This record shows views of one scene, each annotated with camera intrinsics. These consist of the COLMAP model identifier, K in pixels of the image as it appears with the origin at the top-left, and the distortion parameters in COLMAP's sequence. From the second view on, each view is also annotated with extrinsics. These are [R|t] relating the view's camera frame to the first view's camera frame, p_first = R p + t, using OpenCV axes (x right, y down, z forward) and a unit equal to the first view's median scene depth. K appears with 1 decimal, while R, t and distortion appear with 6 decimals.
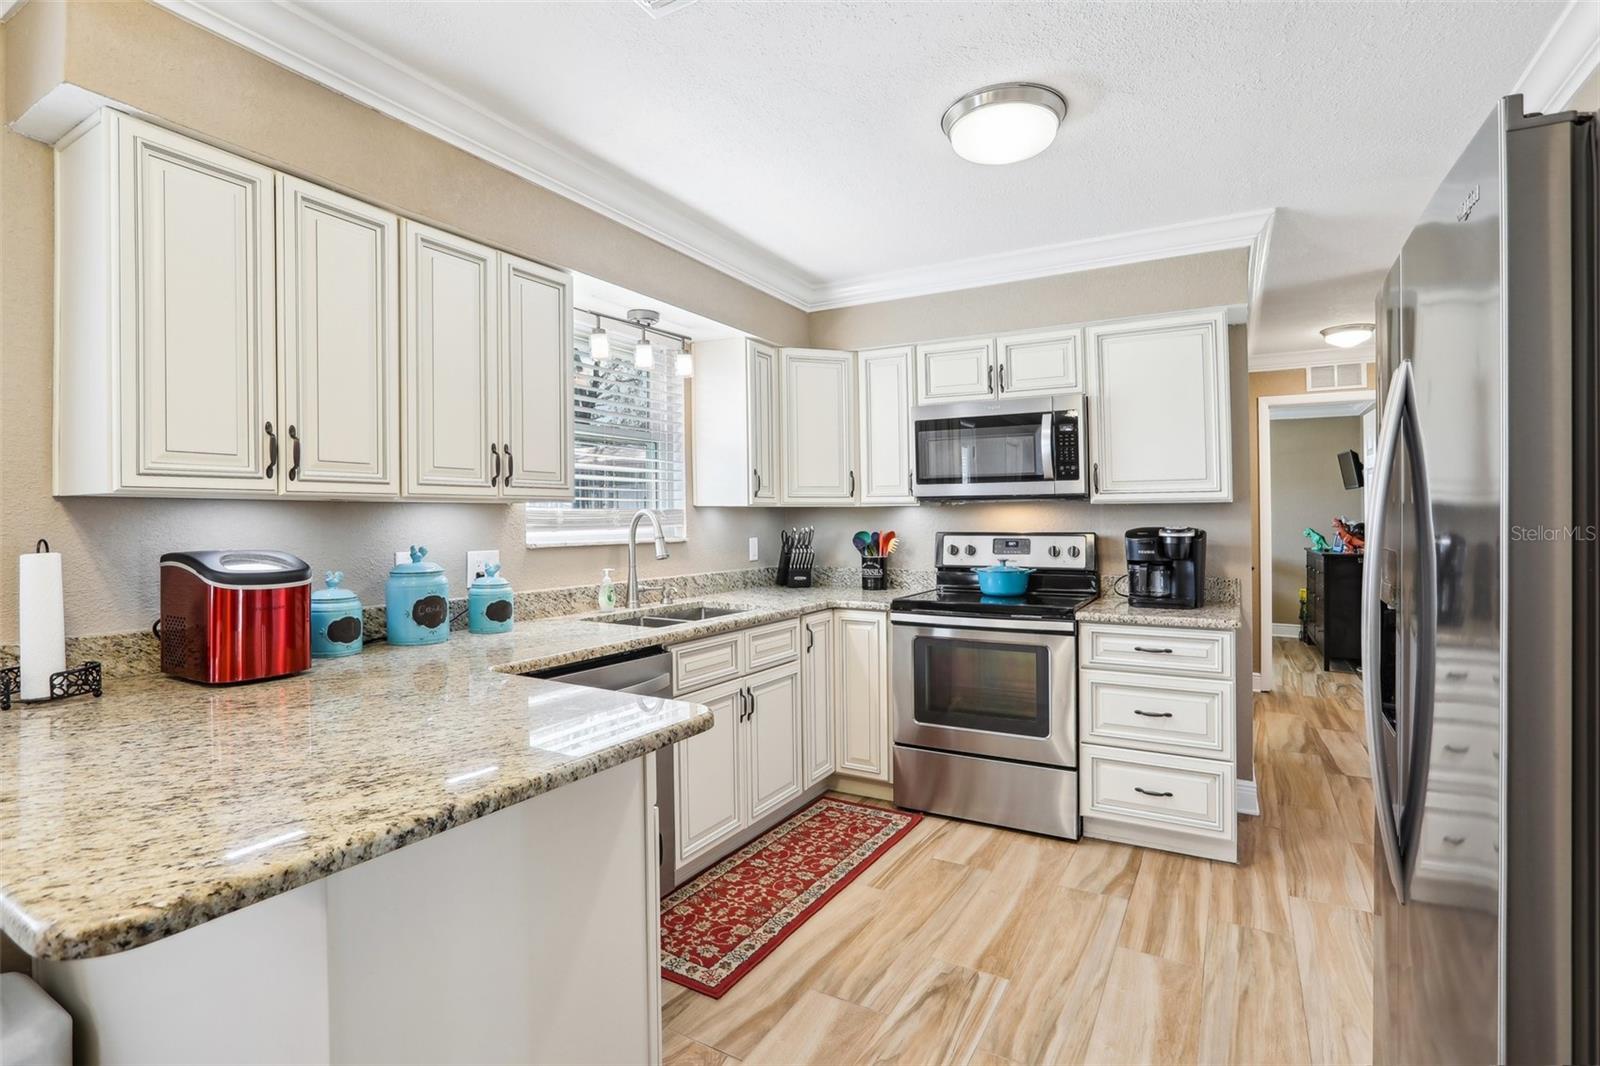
lens RADIAL K [[748.9, 0, 815.1], [0, 748.9, 515.5], [0, 0, 1]] dist [-0.035888, 0.008191]
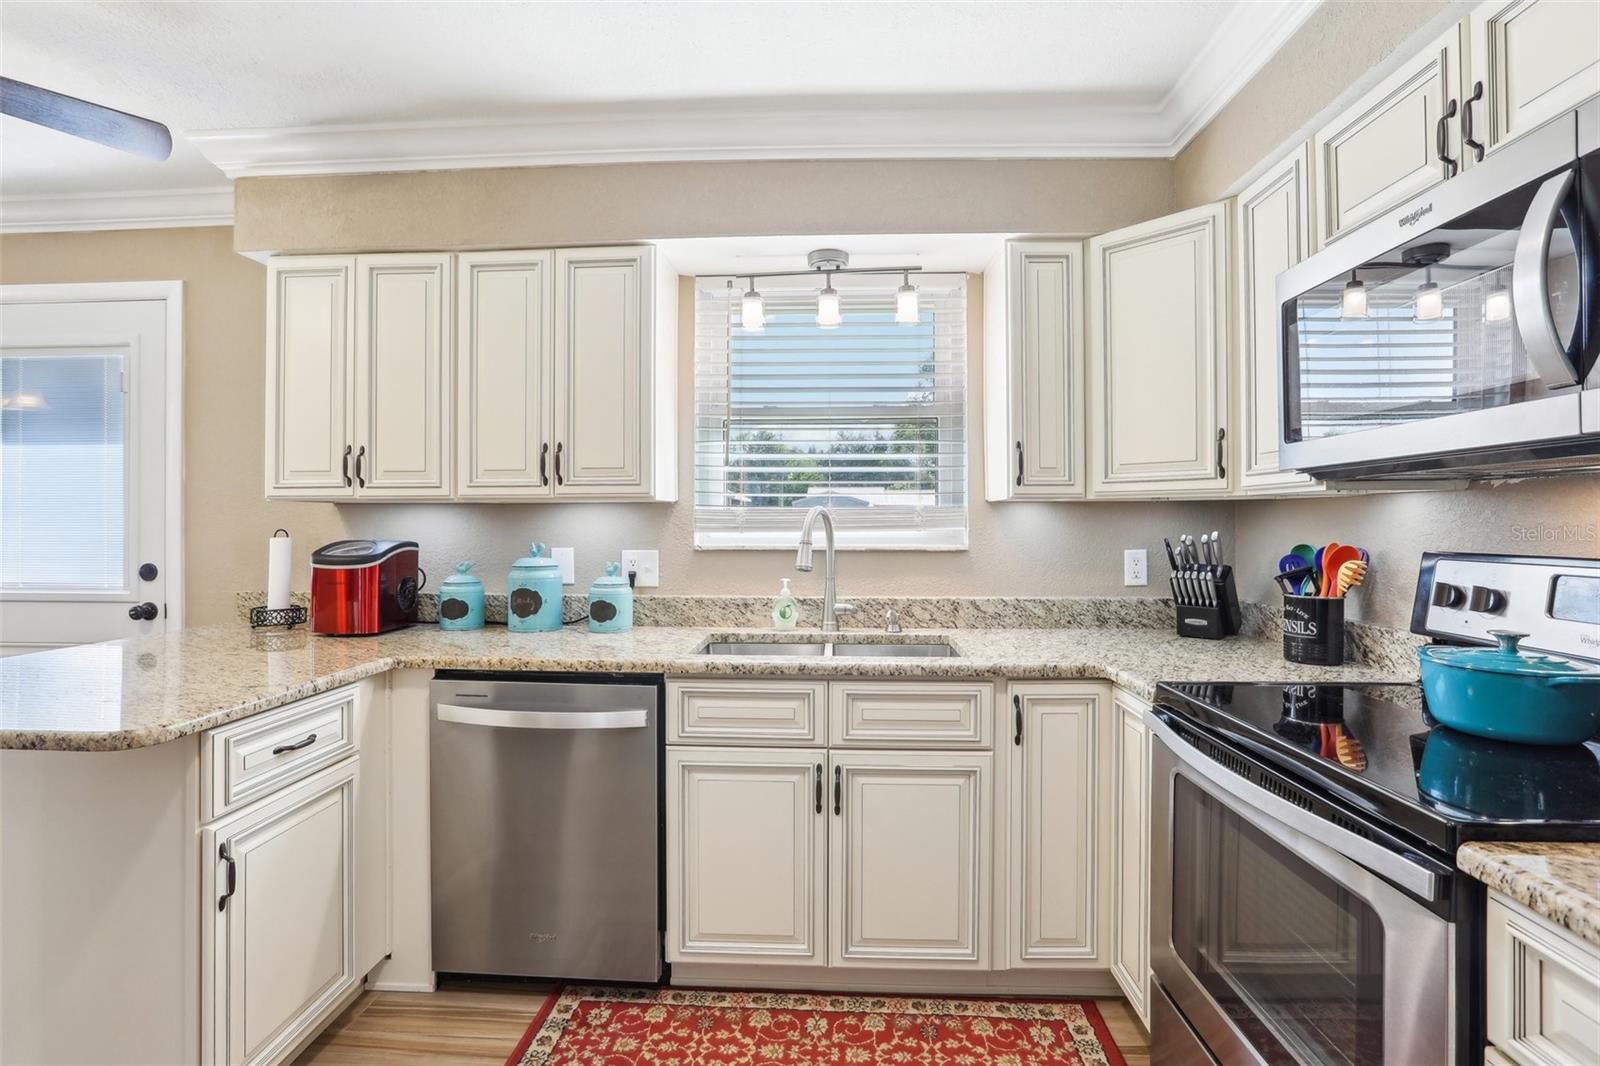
lens RADIAL K [[748.9, 0, 806.2], [0, 748.9, 531.1], [0, 0, 1]] dist [-0.035888, 0.008191]
pose [[0.462515, 0.014471, -0.886493, 0.513581], [0.000771, 0.999860, 0.016724, 0.004990], [0.886611, -0.008419, 0.462439, 0.687507]]
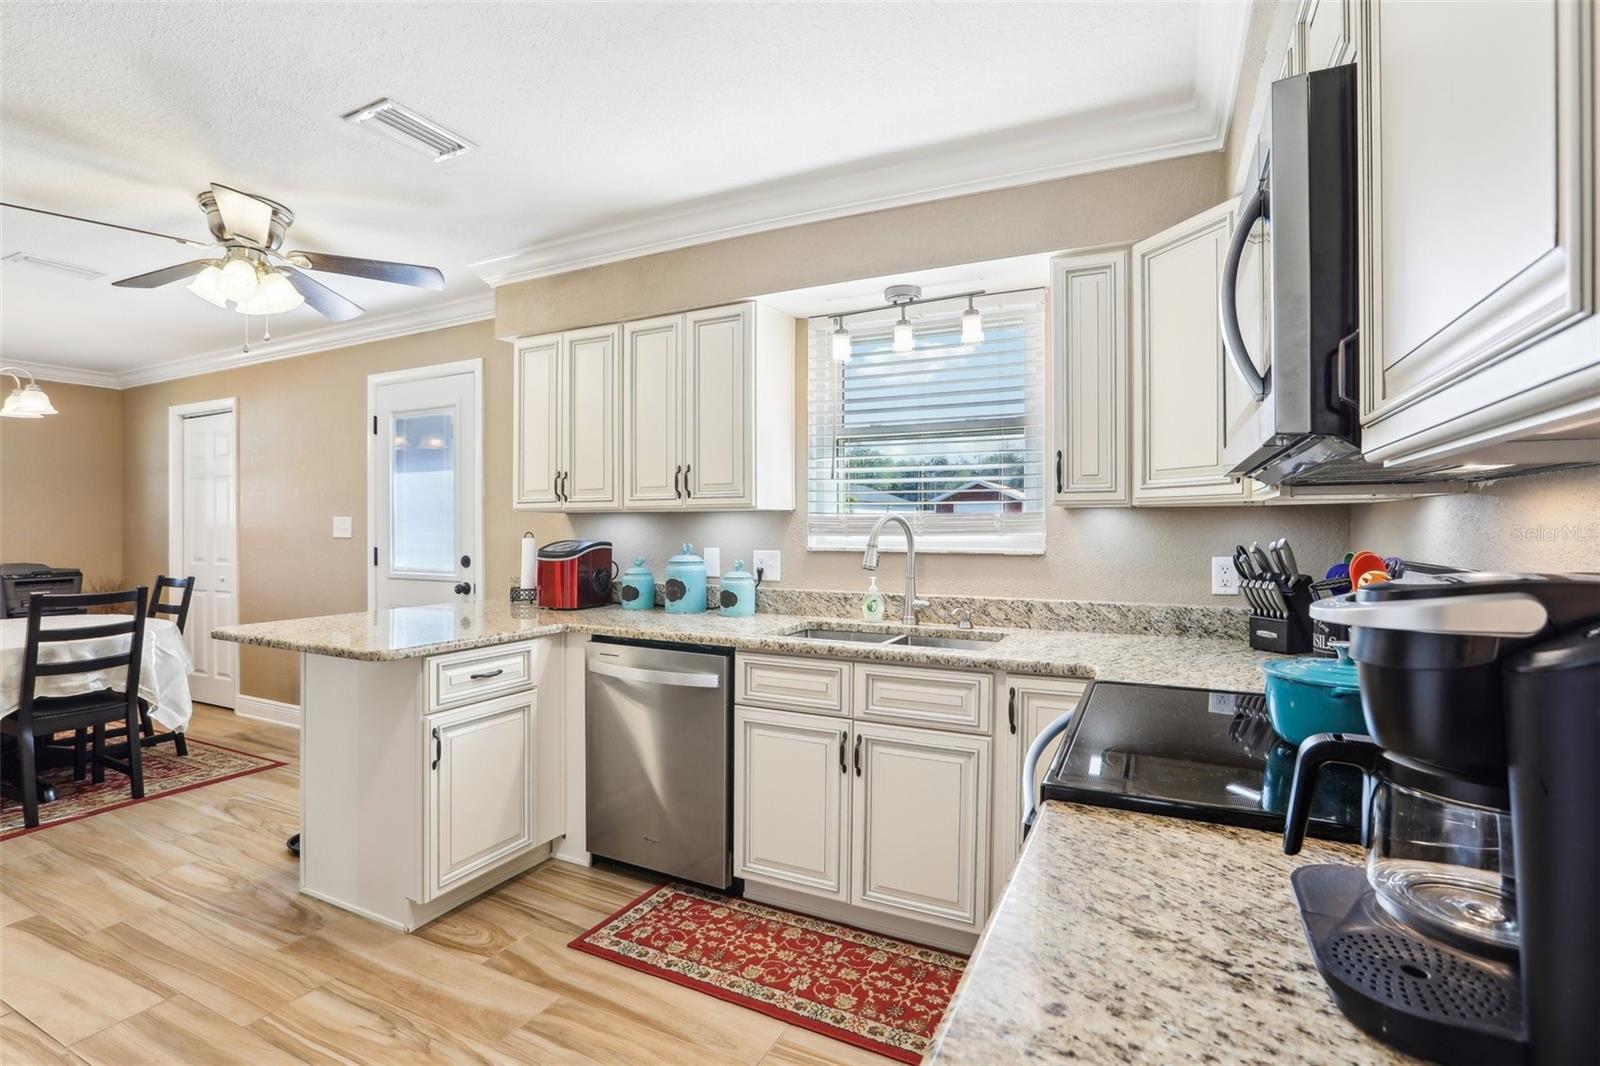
lens RADIAL K [[748.9, 0, 813.7], [0, 748.9, 545.6], [0, 0, 1]] dist [-0.035888, 0.008191]
pose [[0.070194, 0.027677, -0.997149, 0.724290], [0.000590, 0.999614, 0.027787, 0.005282], [0.997533, -0.002539, 0.070151, 0.929570]]
